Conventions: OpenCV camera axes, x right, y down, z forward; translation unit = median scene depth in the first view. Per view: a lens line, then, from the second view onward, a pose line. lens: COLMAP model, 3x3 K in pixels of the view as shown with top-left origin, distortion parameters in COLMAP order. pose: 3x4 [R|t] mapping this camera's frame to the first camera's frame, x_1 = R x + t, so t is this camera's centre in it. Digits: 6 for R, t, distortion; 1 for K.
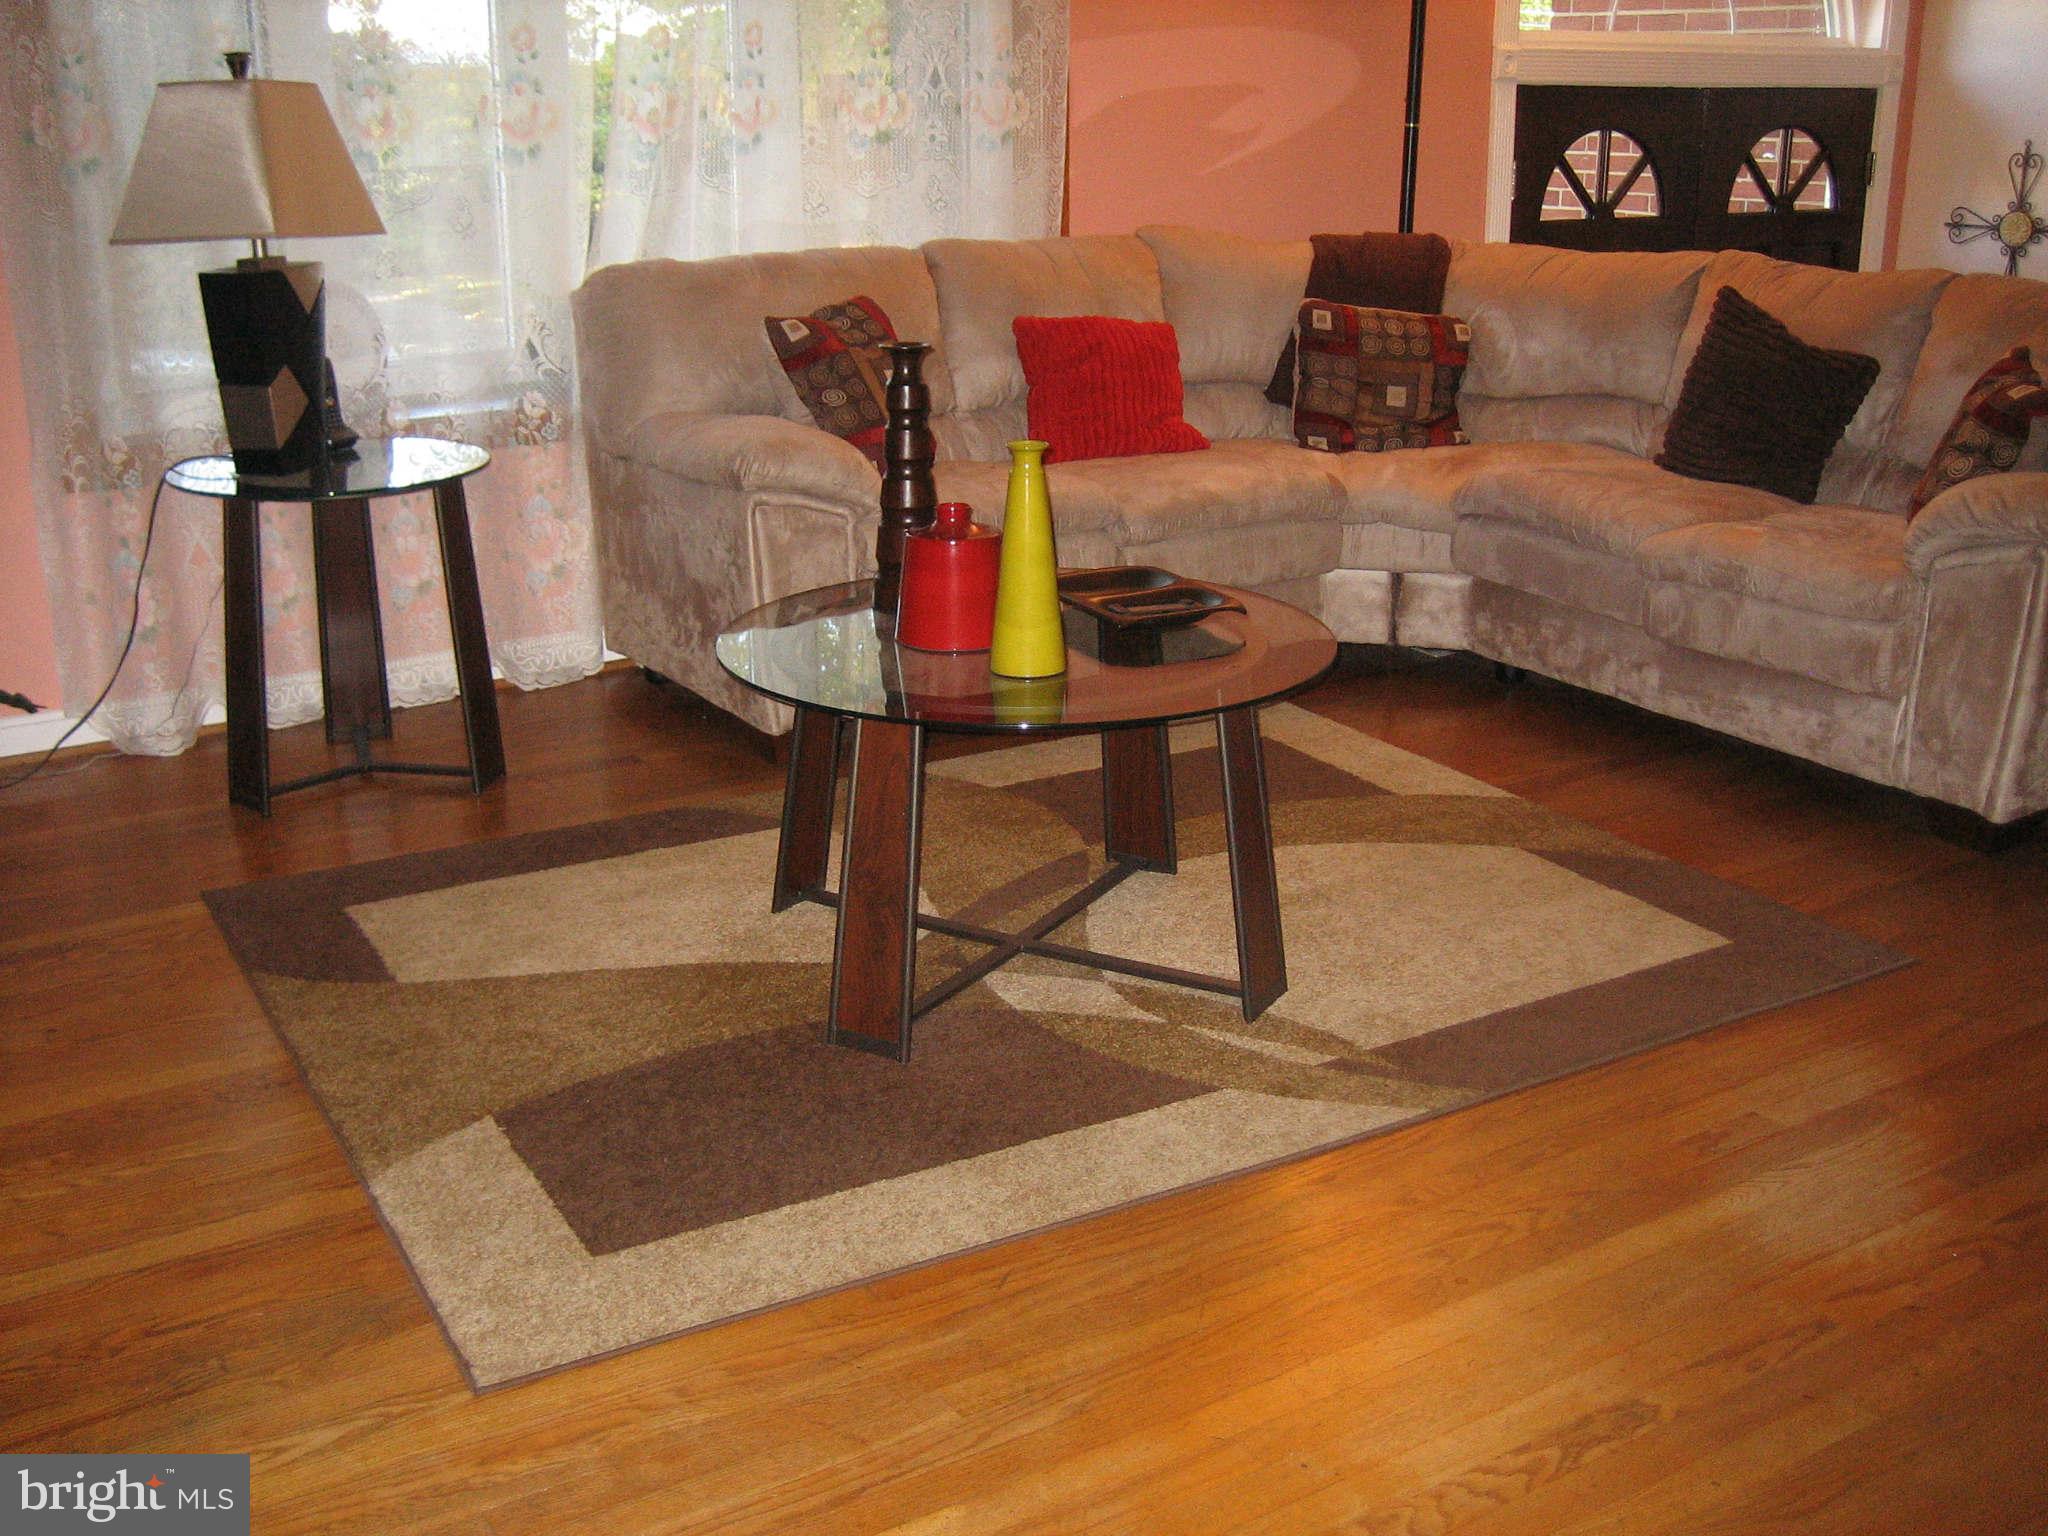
lens RADIAL K [[2113.0, 0, 994.7], [0, 2113.0, 759.0], [0, 0, 1]] dist [-0.153127, 0.204269]
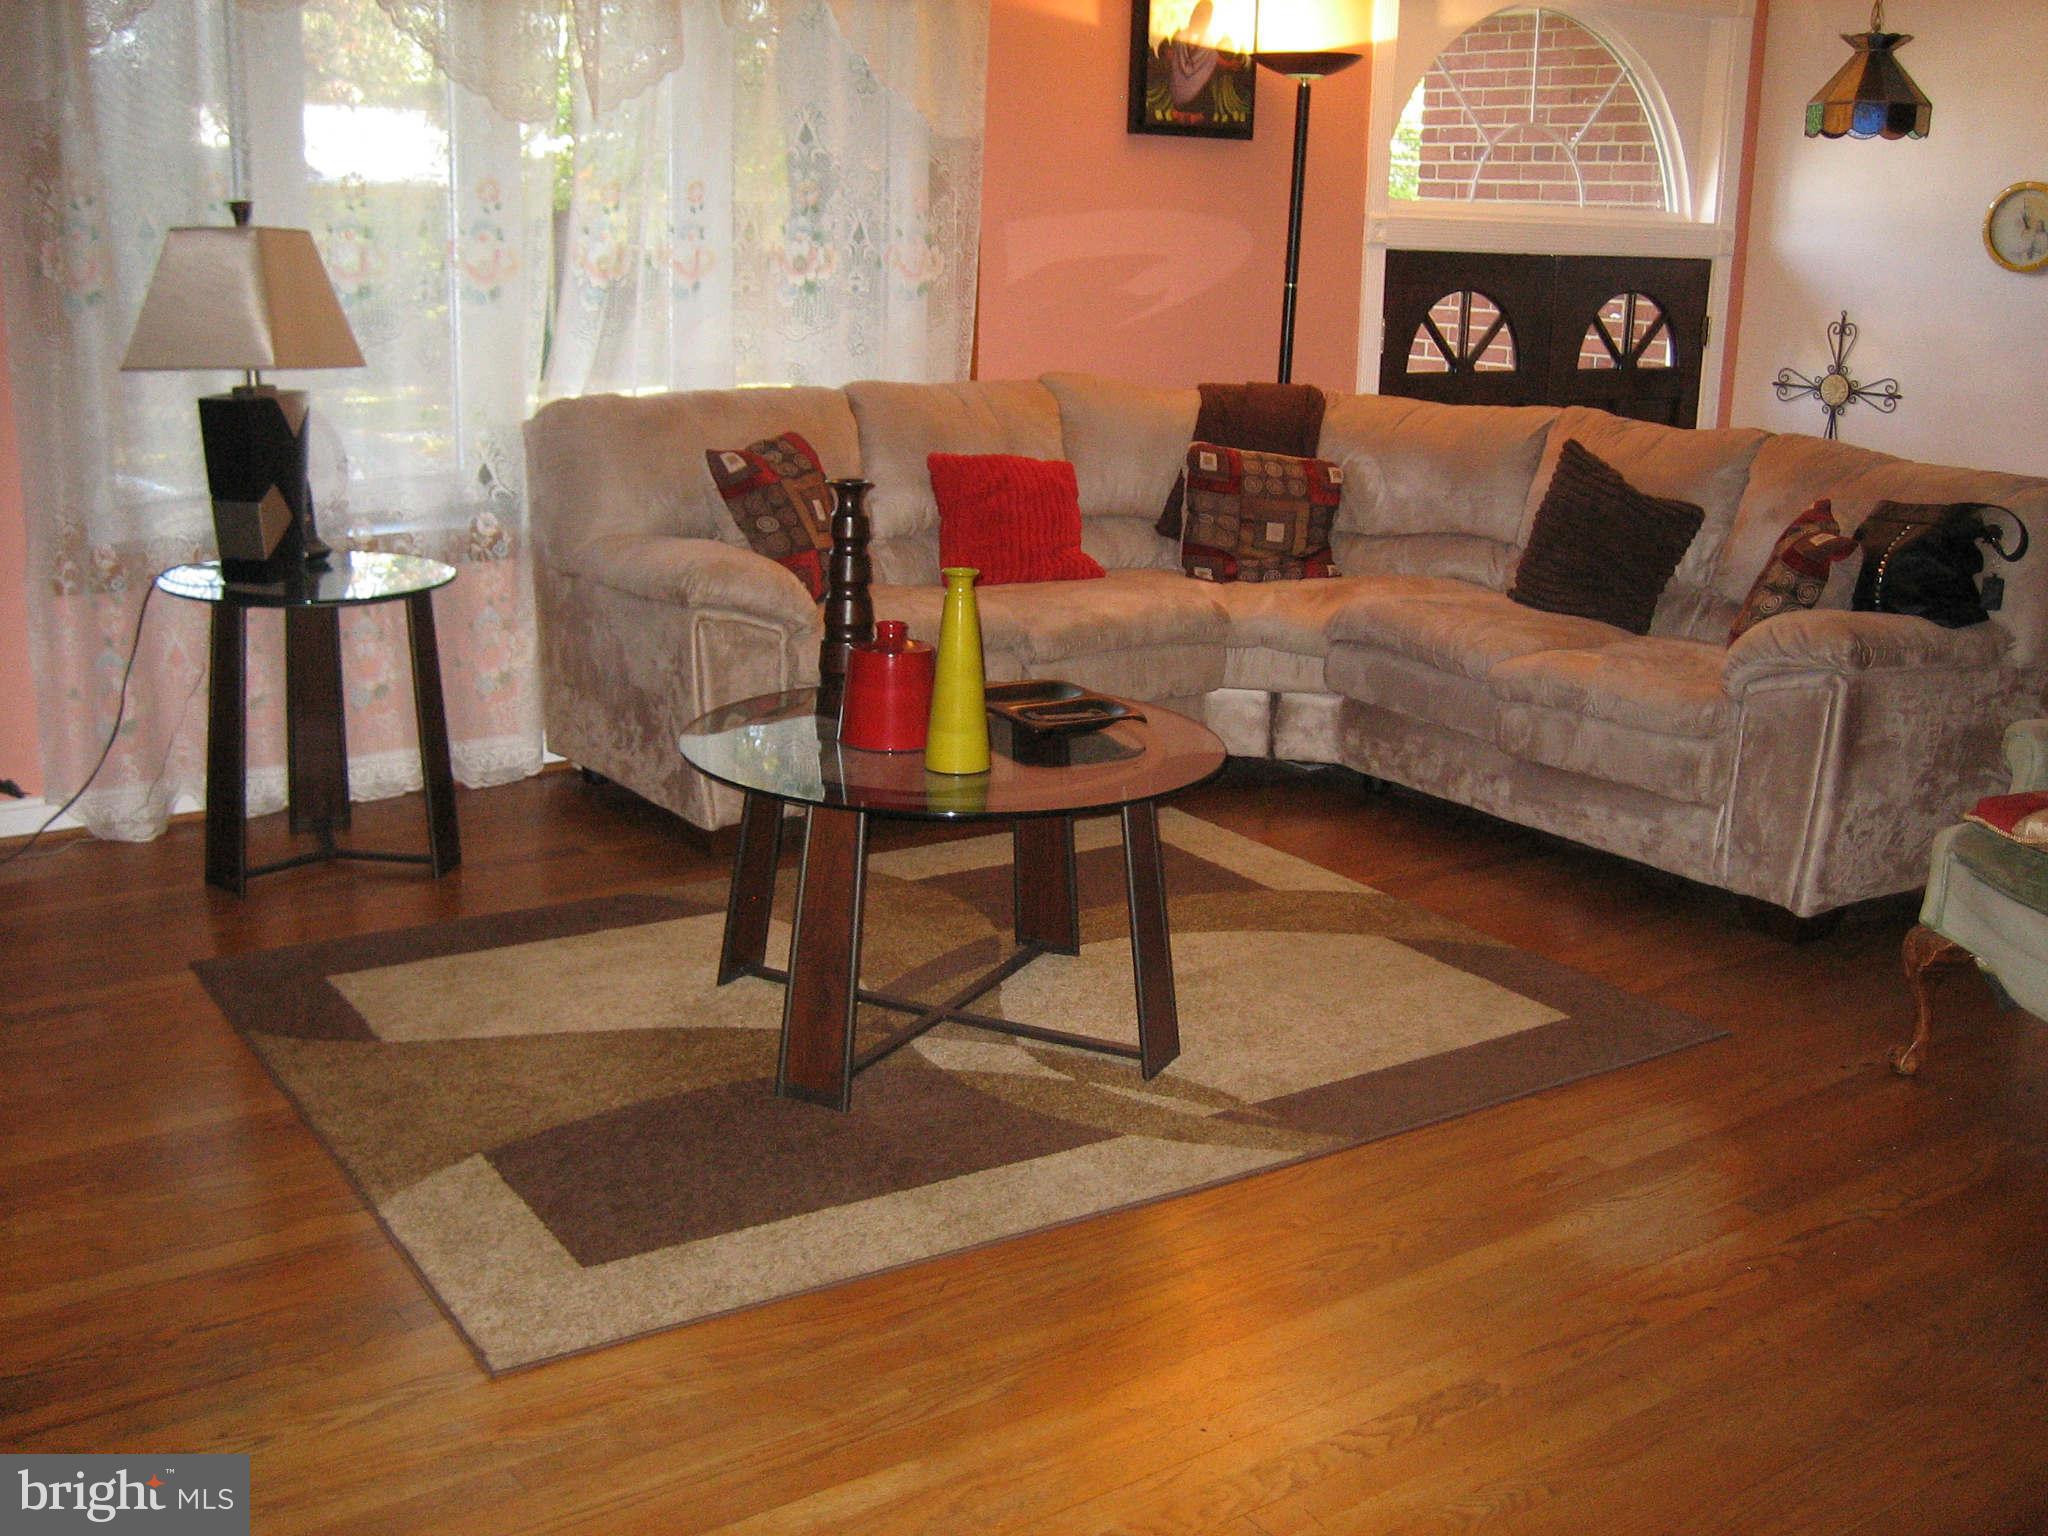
lens RADIAL K [[2113.0, 0, 994.7], [0, 2113.0, 759.0], [0, 0, 1]] dist [-0.153127, 0.204269]
pose [[0.998082, 0.014685, 0.060132, -0.025345], [-0.011144, 0.998207, -0.058804, 0.015515], [-0.060888, 0.058021, 0.996457, -0.108268]]
